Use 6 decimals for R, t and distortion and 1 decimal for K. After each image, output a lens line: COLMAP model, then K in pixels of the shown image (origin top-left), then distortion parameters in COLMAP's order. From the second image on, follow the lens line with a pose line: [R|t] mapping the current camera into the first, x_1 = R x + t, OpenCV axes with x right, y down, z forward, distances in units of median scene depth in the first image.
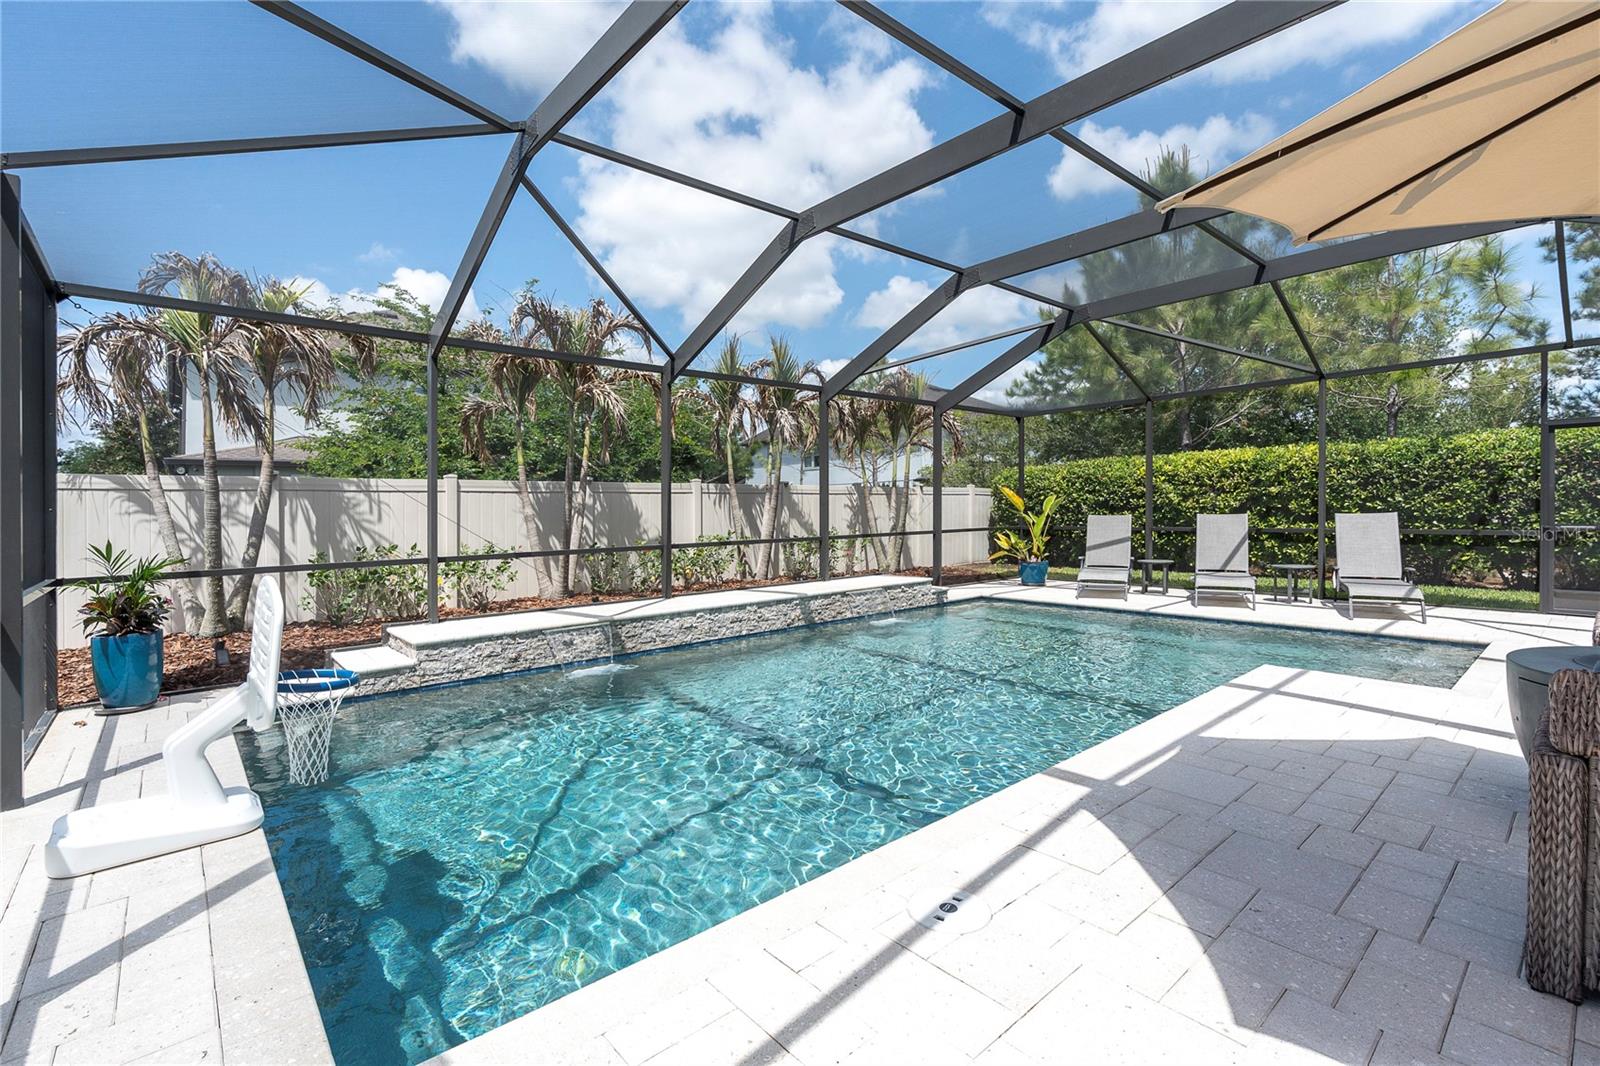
lens RADIAL K [[731.9, 0, 798.3], [0, 731.9, 508.2], [0, 0, 1]] dist [-0.001252, 0.001282]
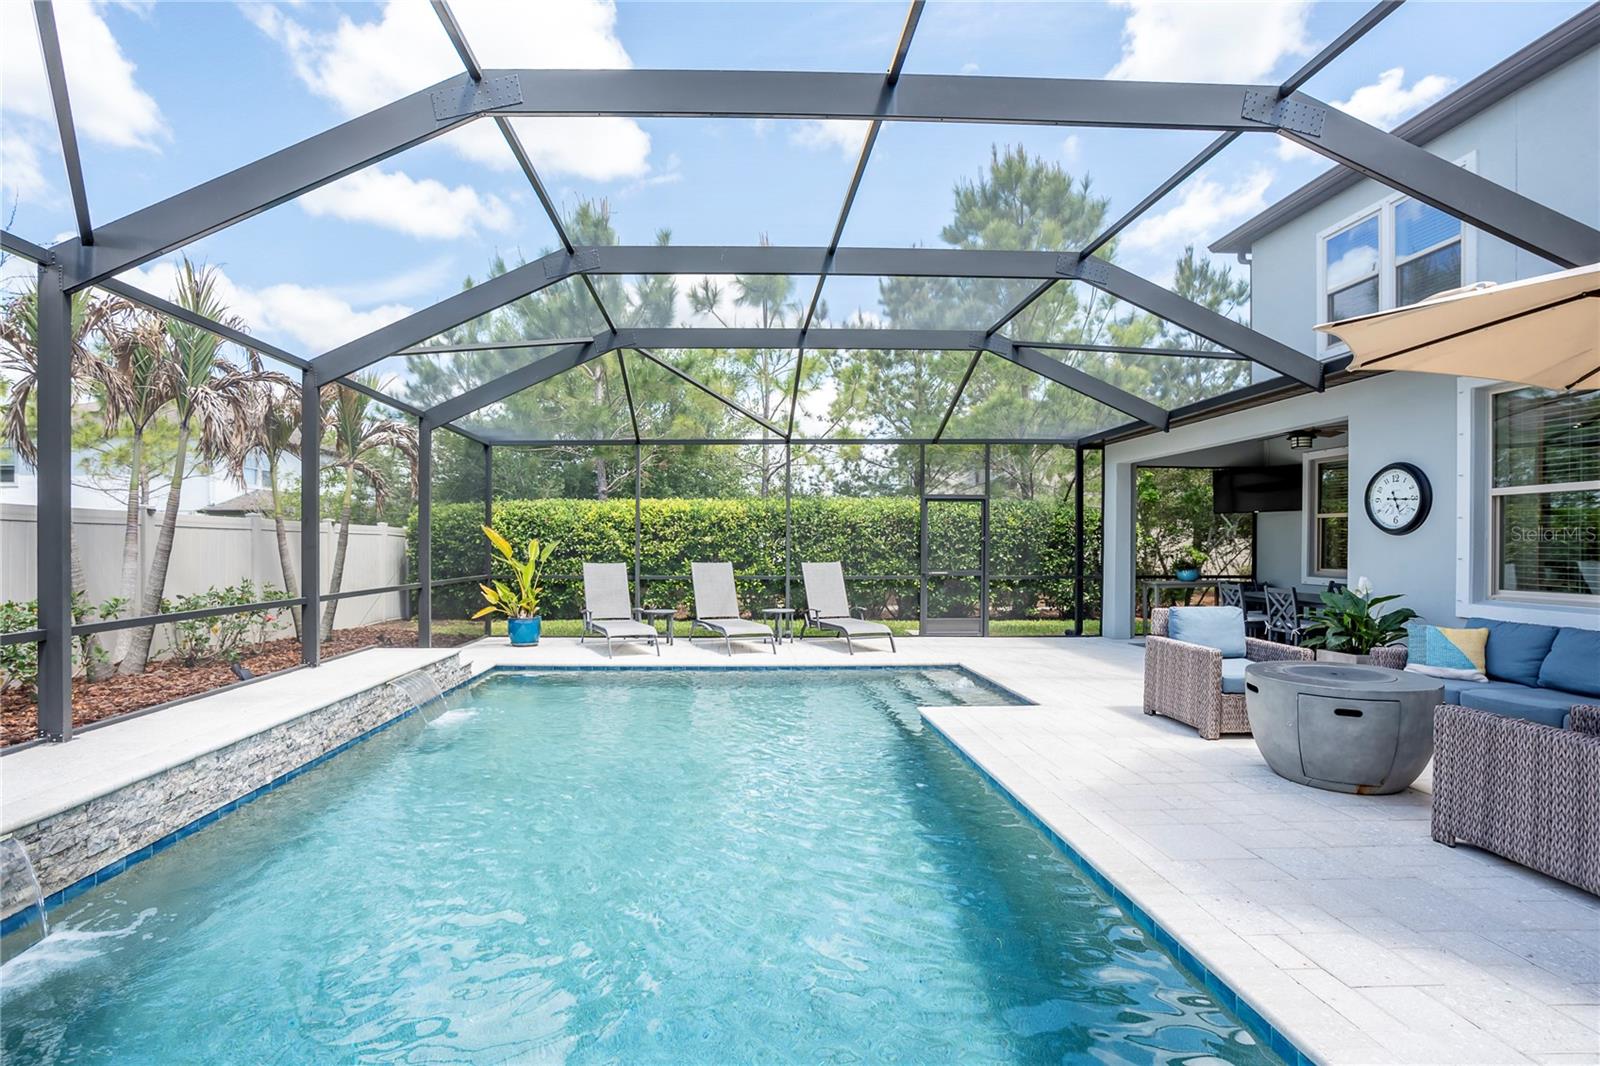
lens RADIAL K [[752.1, 0, 764.7], [0, 752.1, 561.9], [0, 0, 1]] dist [-0.028198, 0.000832]
pose [[0.631431, -0.000070, 0.775432, -0.201145], [-0.010961, 0.999899, 0.009016, -0.002838], [-0.775355, -0.014193, 0.631366, 0.269814]]
